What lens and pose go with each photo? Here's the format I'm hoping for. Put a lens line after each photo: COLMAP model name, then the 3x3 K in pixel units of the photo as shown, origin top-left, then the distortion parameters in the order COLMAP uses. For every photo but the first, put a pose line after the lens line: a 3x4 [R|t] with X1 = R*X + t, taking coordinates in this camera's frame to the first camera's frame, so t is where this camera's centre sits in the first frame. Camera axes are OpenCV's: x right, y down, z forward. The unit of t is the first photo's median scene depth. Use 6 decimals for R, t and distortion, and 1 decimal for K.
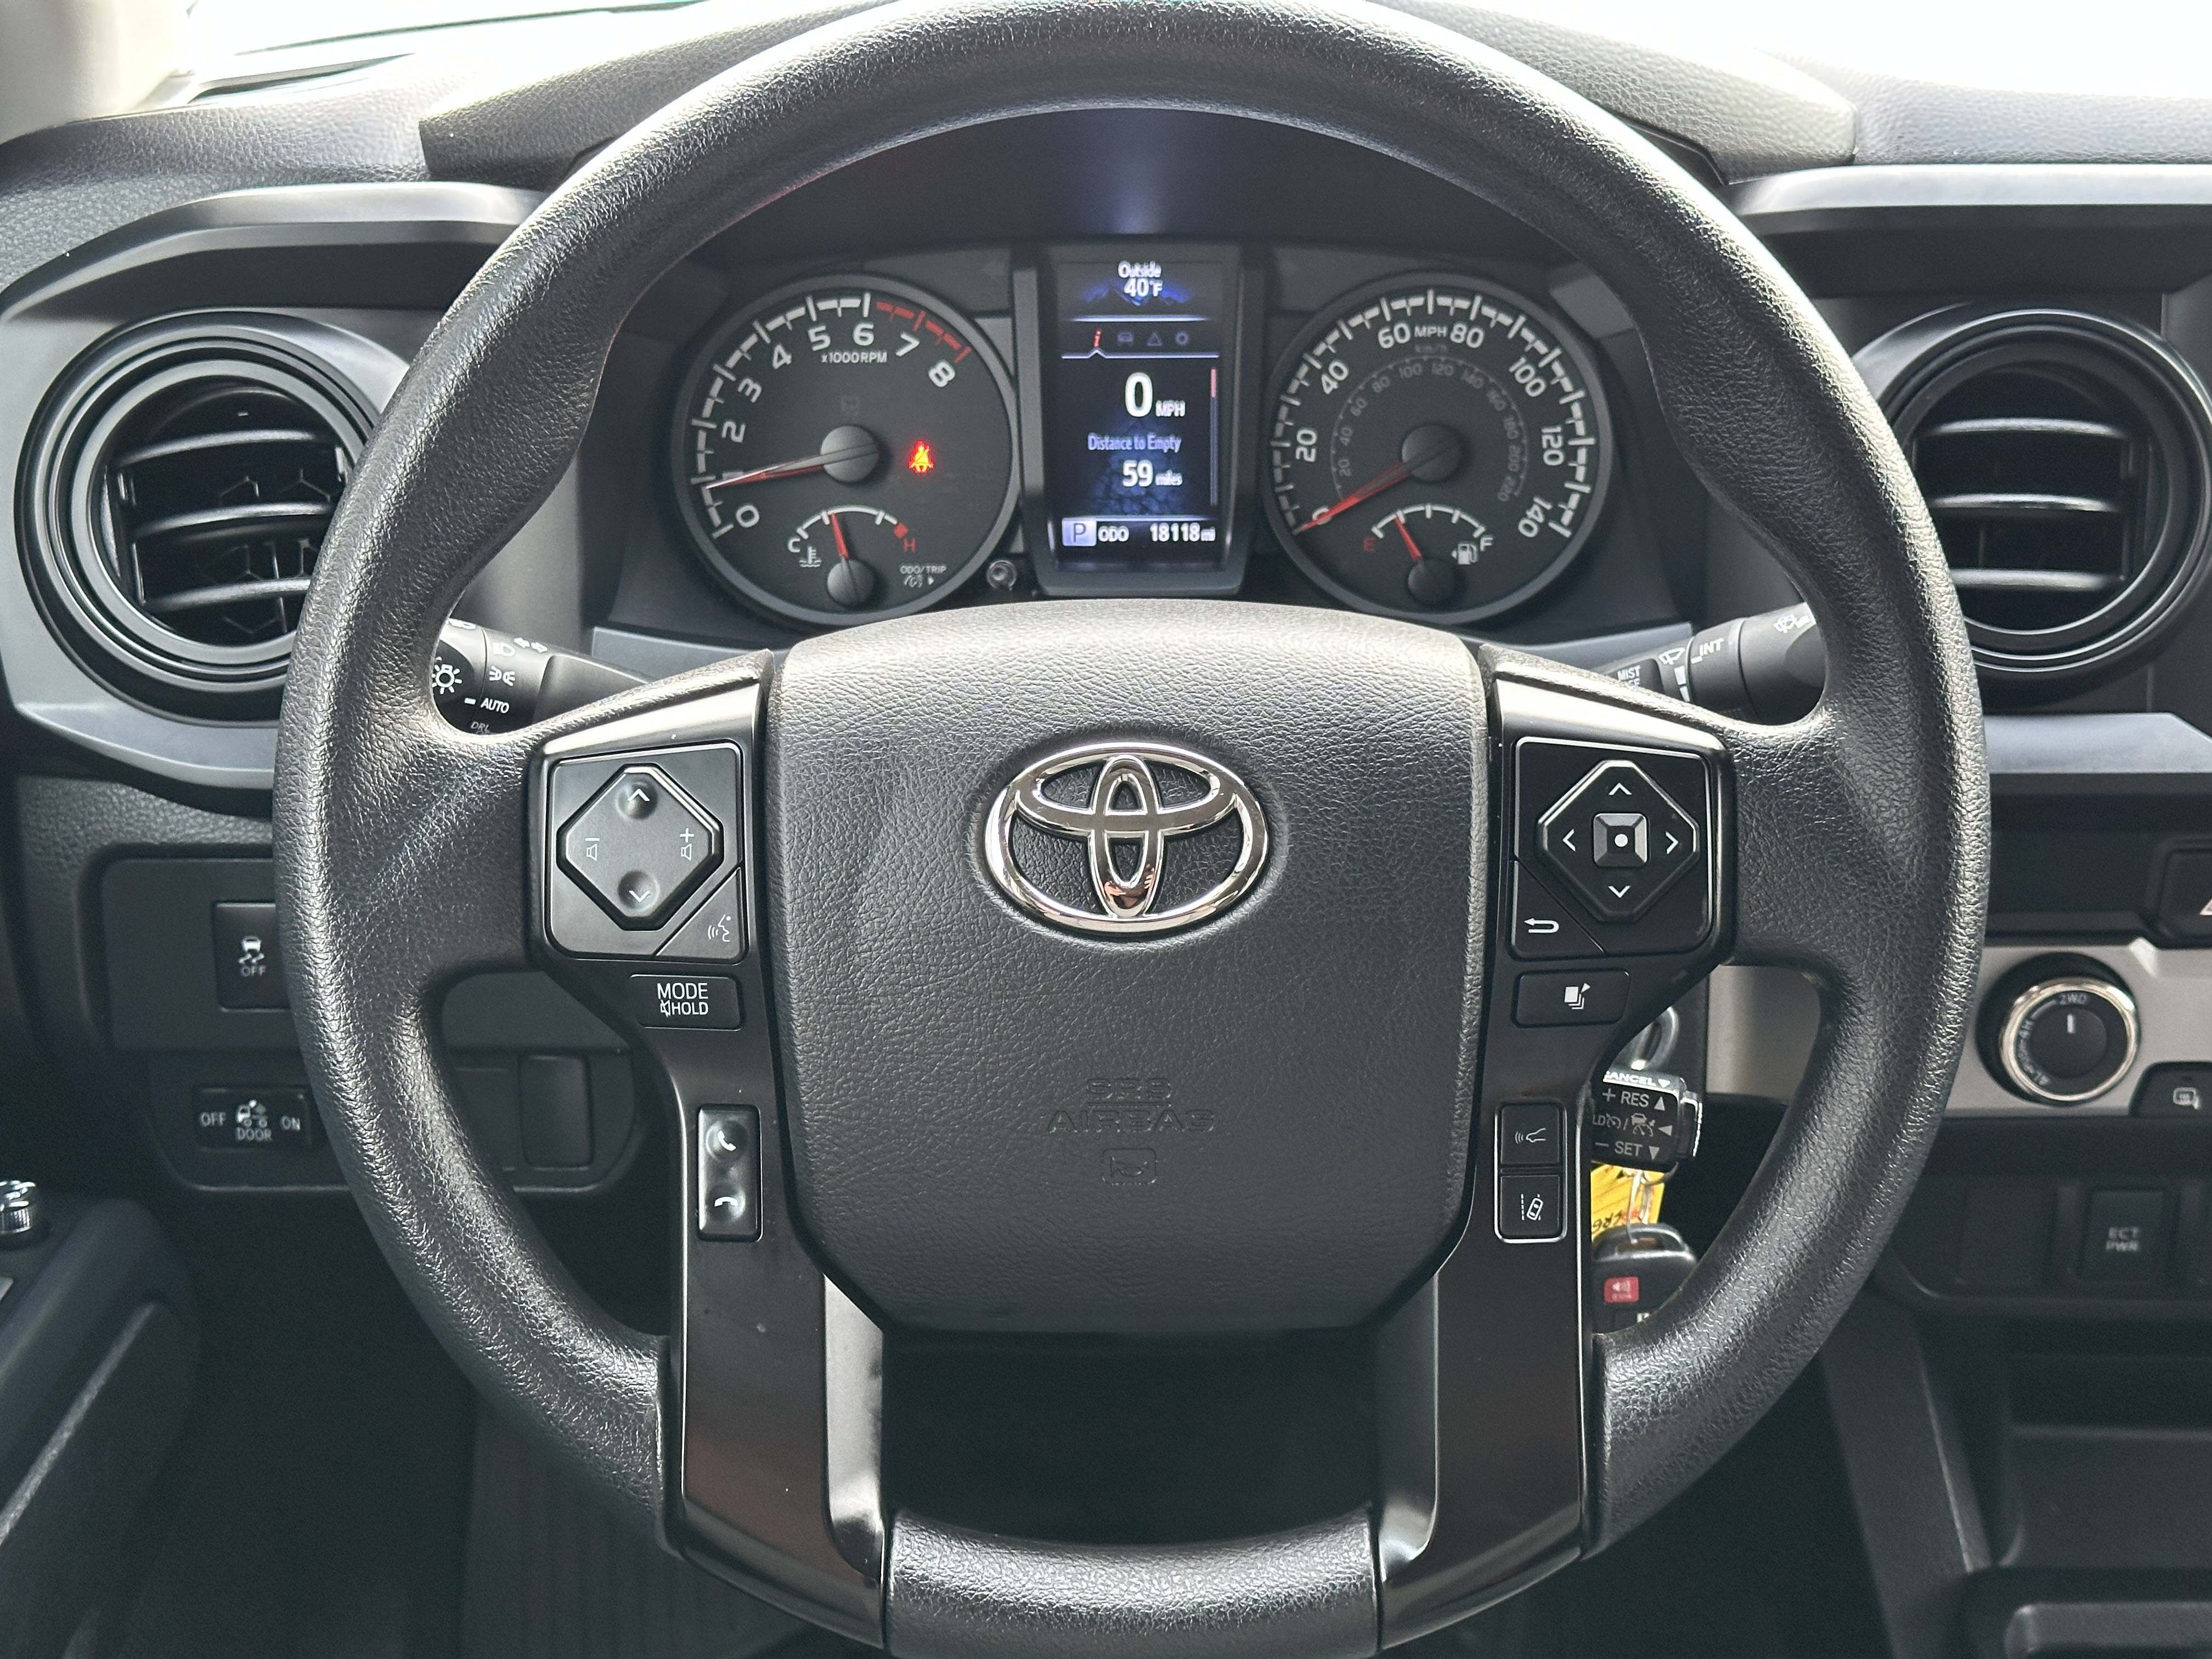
lens RADIAL K [[3172.1, 0, 1082.4], [0, 3172.1, 848.9], [0, 0, 1]] dist [0.114438, 0.000000]
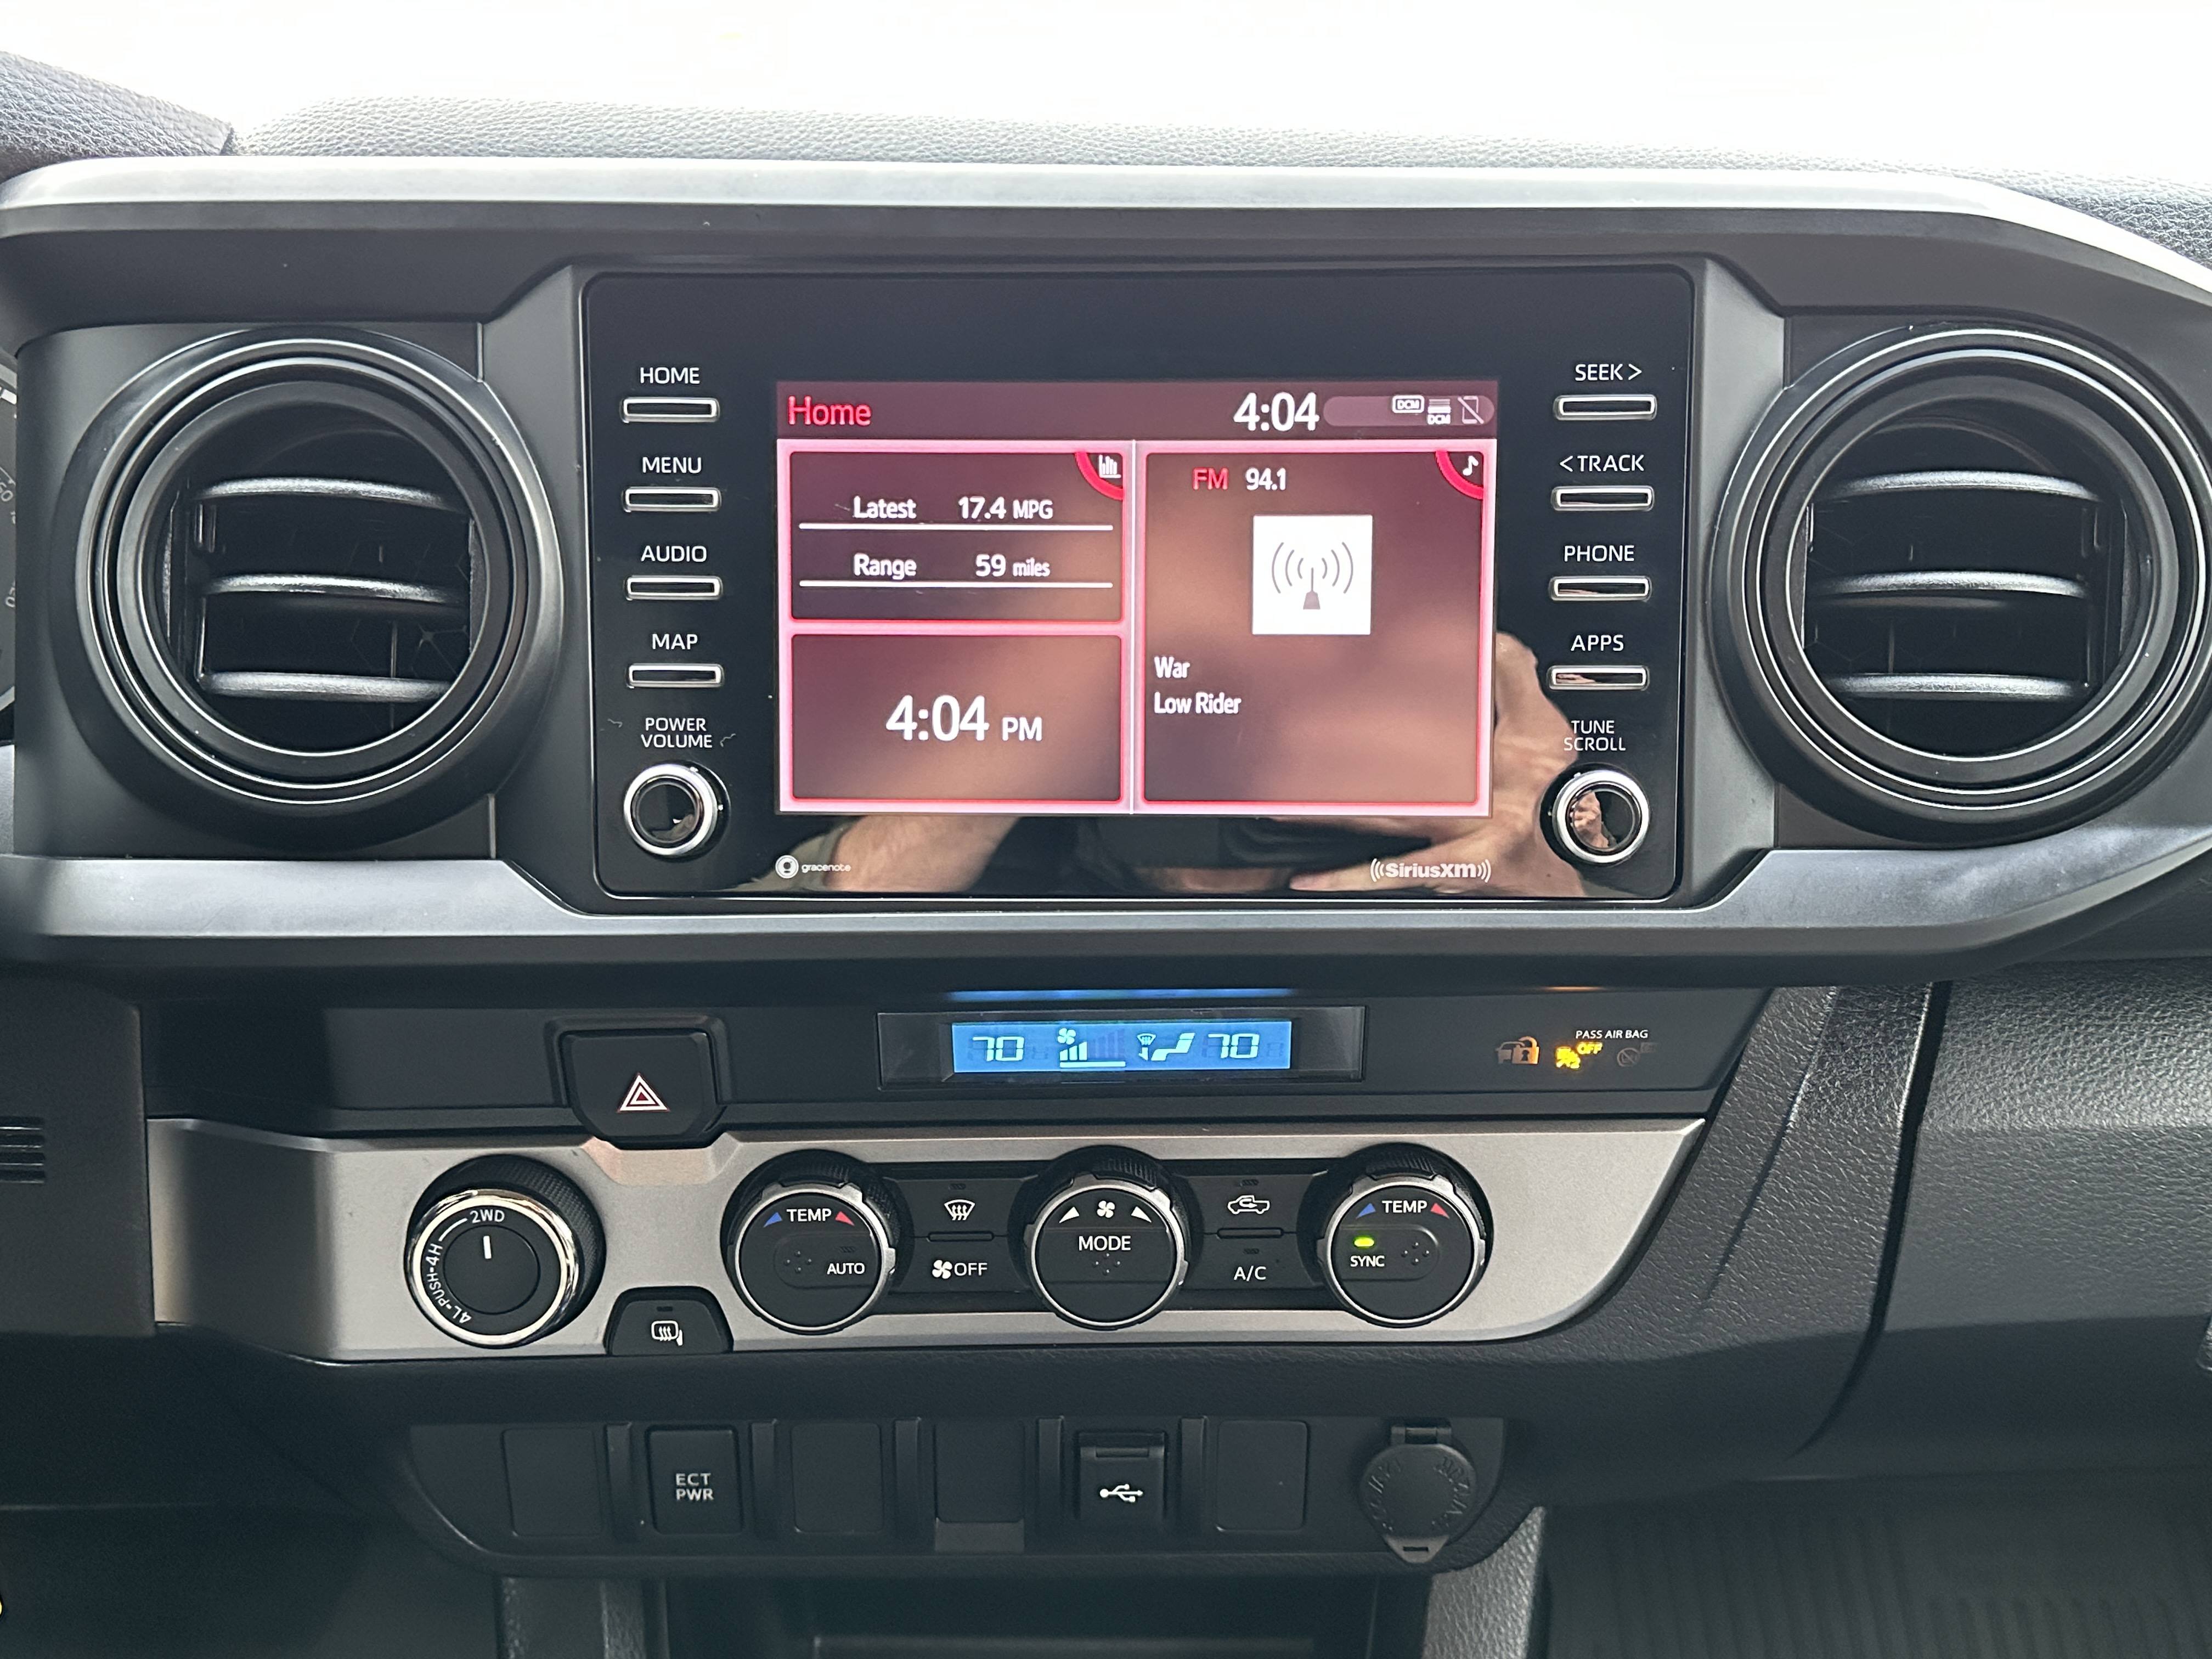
lens RADIAL K [[2211.9, 0, 1083.0], [0, 2211.9, 849.9], [0, 0, 1]] dist [0.088319, 0.000000]
pose [[0.999968, 0.003202, 0.007273, 0.417312], [-0.002827, 0.998693, -0.051039, -0.015087], [-0.007427, 0.051017, 0.998670, 0.404669]]
